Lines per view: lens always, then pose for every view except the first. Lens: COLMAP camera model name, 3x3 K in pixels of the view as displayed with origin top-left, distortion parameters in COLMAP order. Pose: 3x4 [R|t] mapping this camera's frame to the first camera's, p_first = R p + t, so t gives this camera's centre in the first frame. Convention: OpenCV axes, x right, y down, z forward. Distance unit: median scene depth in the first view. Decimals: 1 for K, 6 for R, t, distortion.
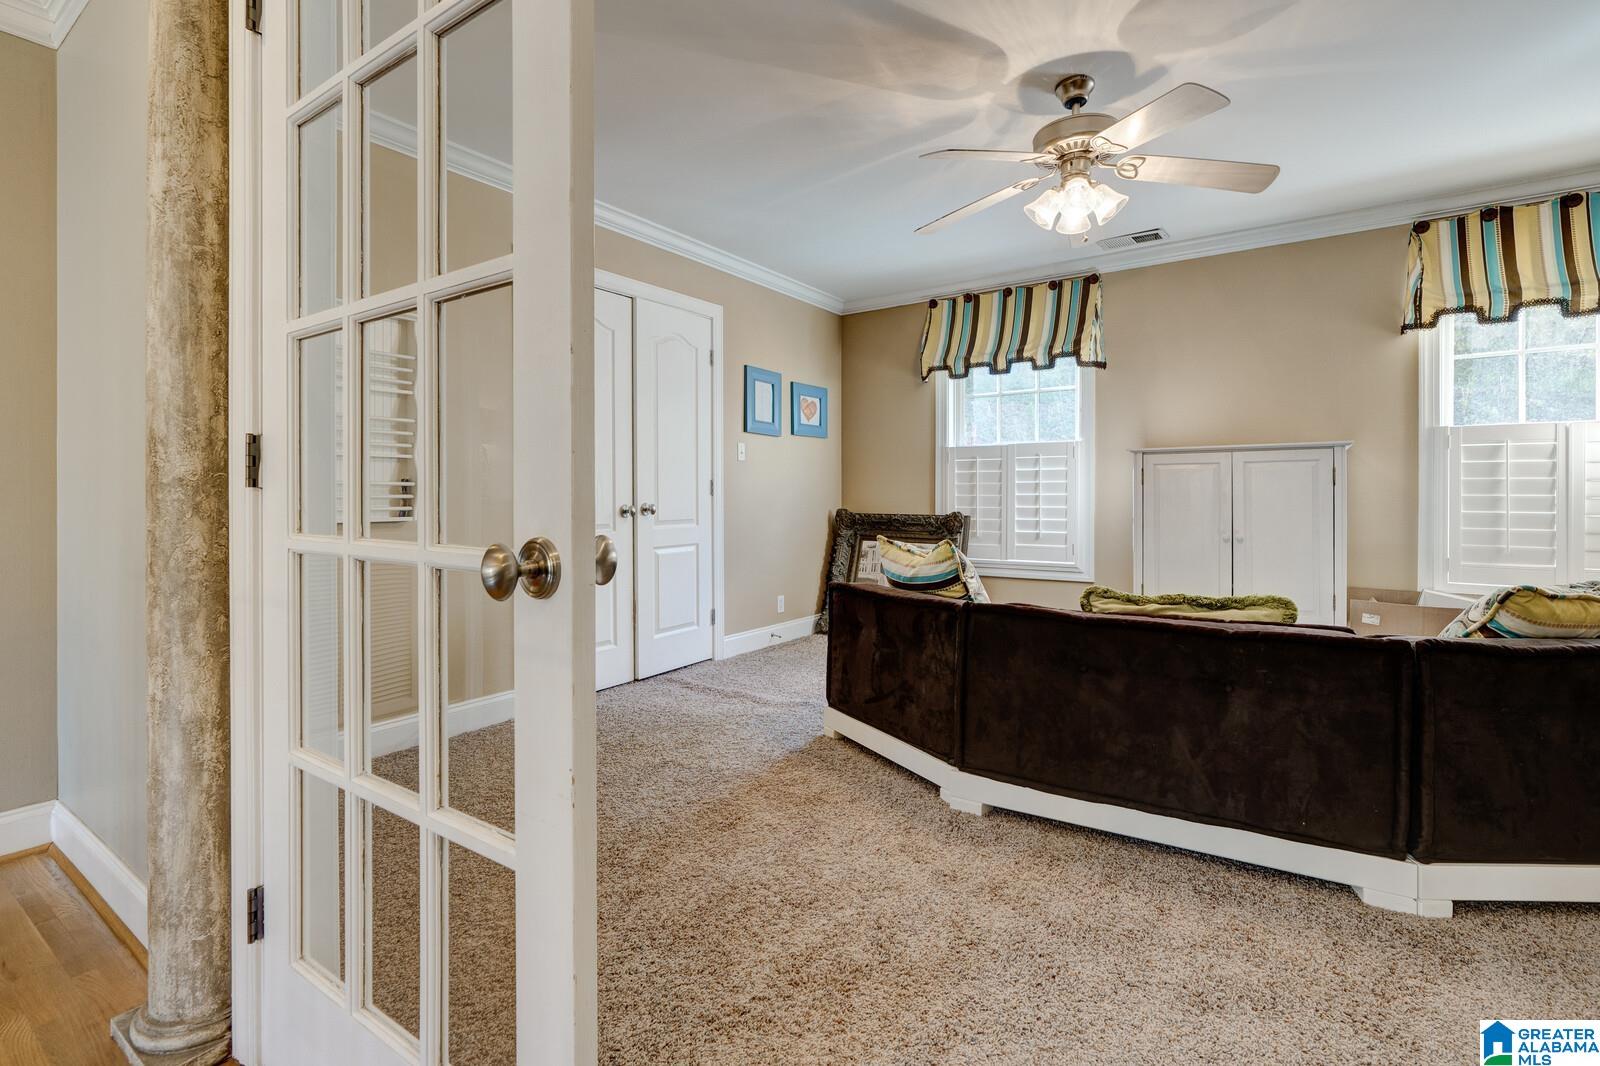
lens RADIAL K [[731.2, 0, 826.9], [0, 731.2, 494.8], [0, 0, 1]] dist [-0.006182, -0.000611]
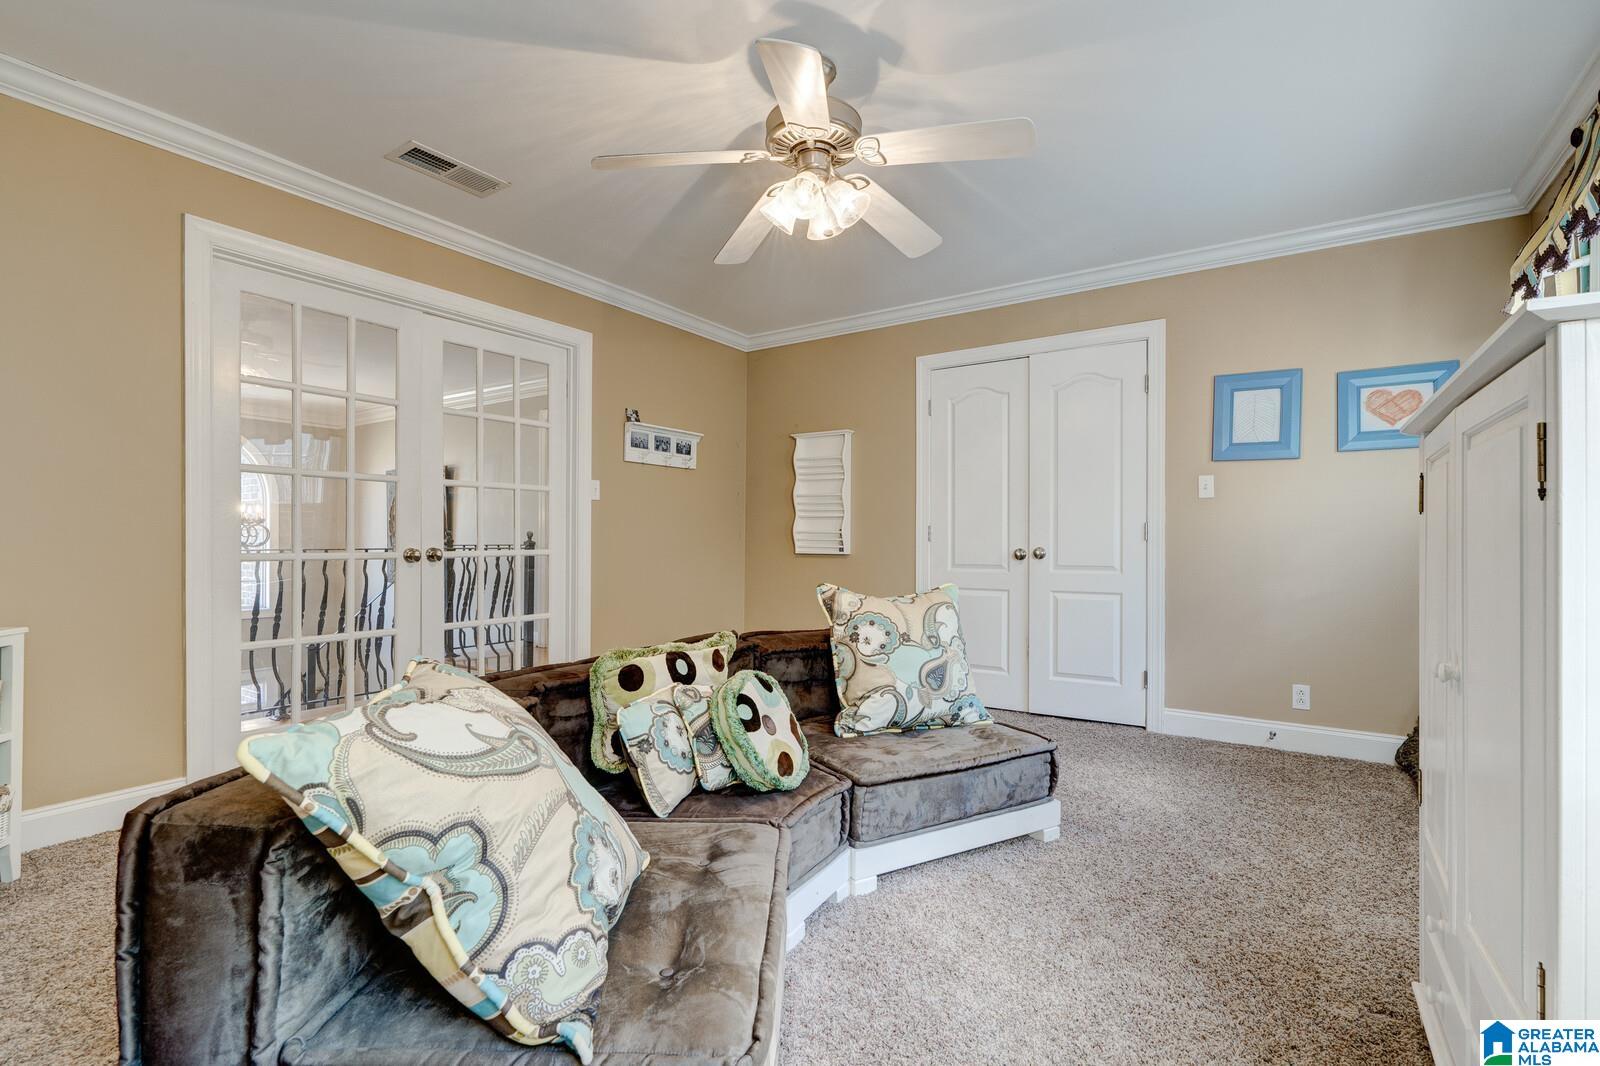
lens RADIAL K [[731.2, 0, 800.9], [0, 731.2, 533.6], [0, 0, 1]] dist [-0.006182, -0.000611]
pose [[0.004480, -0.001967, -0.999988, 0.679947], [-0.006847, 0.999975, -0.001998, -0.002857], [0.999967, 0.006856, 0.004467, 0.552941]]
